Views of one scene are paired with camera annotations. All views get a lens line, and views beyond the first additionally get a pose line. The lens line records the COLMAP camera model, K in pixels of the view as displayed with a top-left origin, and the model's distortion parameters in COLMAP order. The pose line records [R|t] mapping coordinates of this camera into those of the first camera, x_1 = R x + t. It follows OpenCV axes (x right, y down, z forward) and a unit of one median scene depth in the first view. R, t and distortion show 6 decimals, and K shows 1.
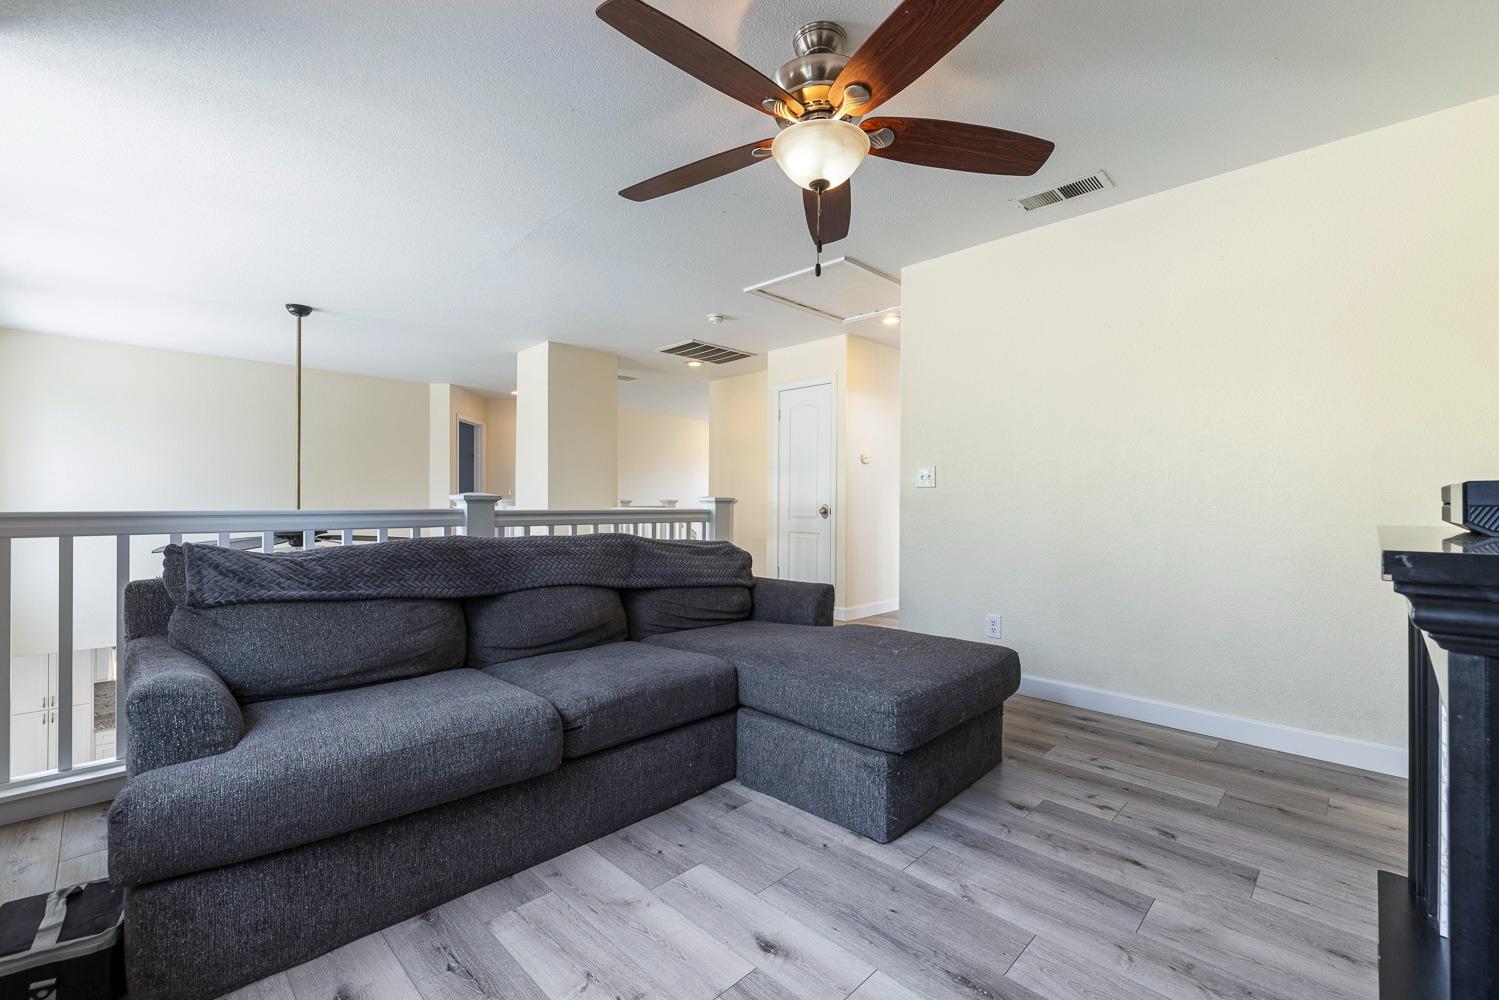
lens RADIAL K [[631.9, 0, 755.2], [0, 631.9, 497.7], [0, 0, 1]] dist [0.004005, 0.000061]
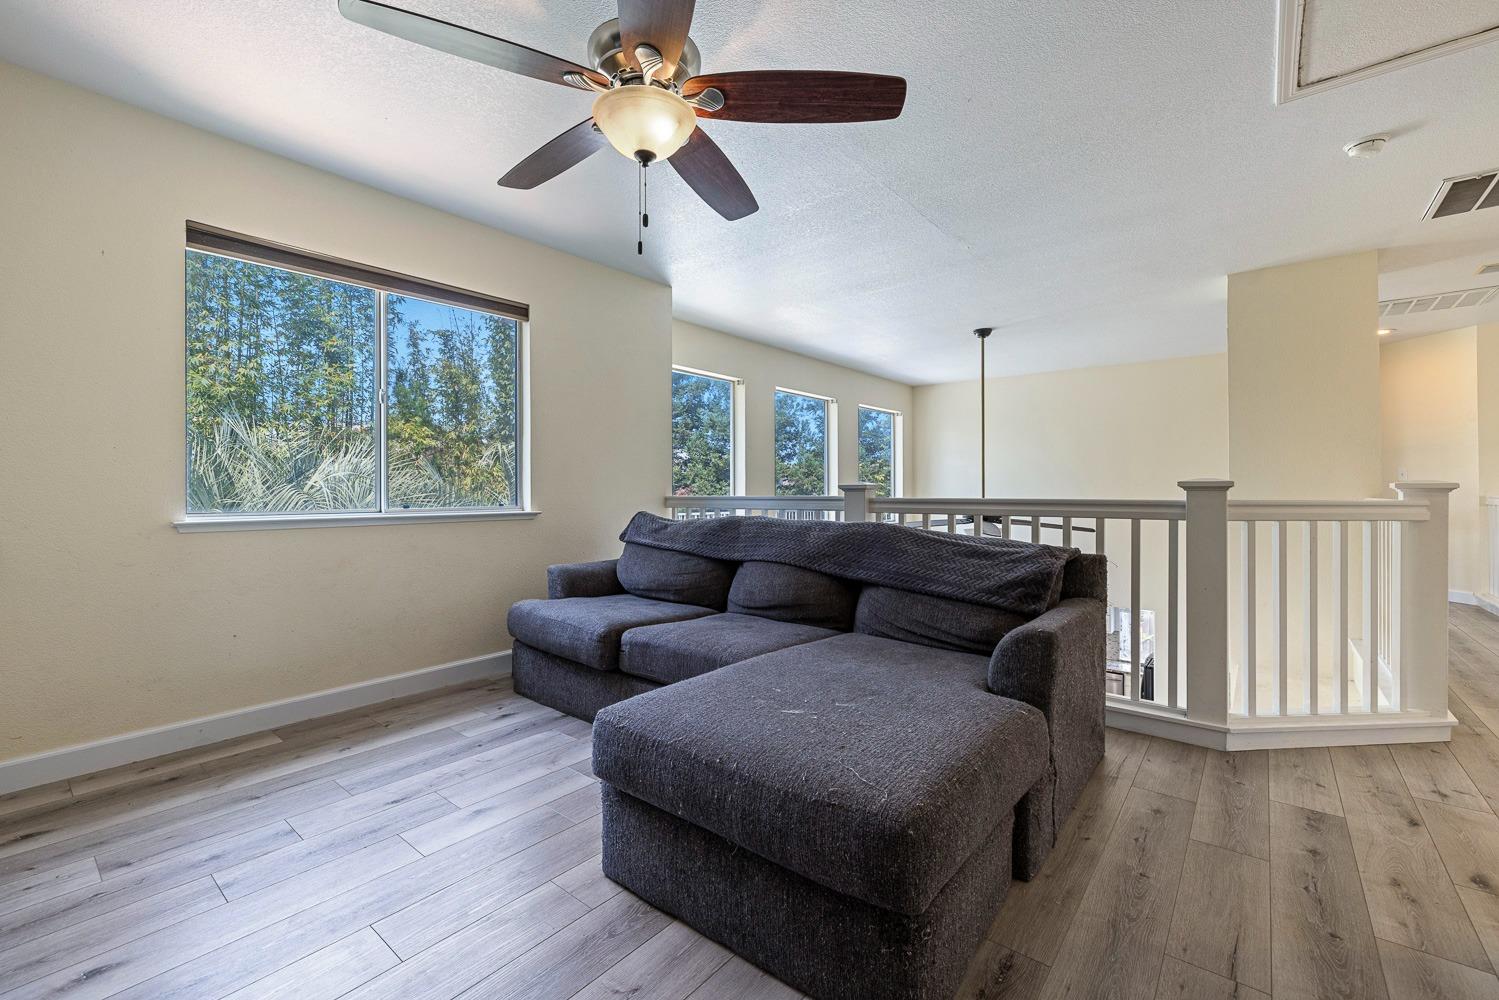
lens RADIAL K [[631.9, 0, 755.3], [0, 631.9, 500.0], [0, 0, 1]] dist [0.004005, 0.000061]
pose [[0.085762, 0.007558, -0.996287, 0.783865], [0.011060, 0.999902, 0.008538, 0.013887], [0.996254, -0.011751, 0.085671, 0.810799]]
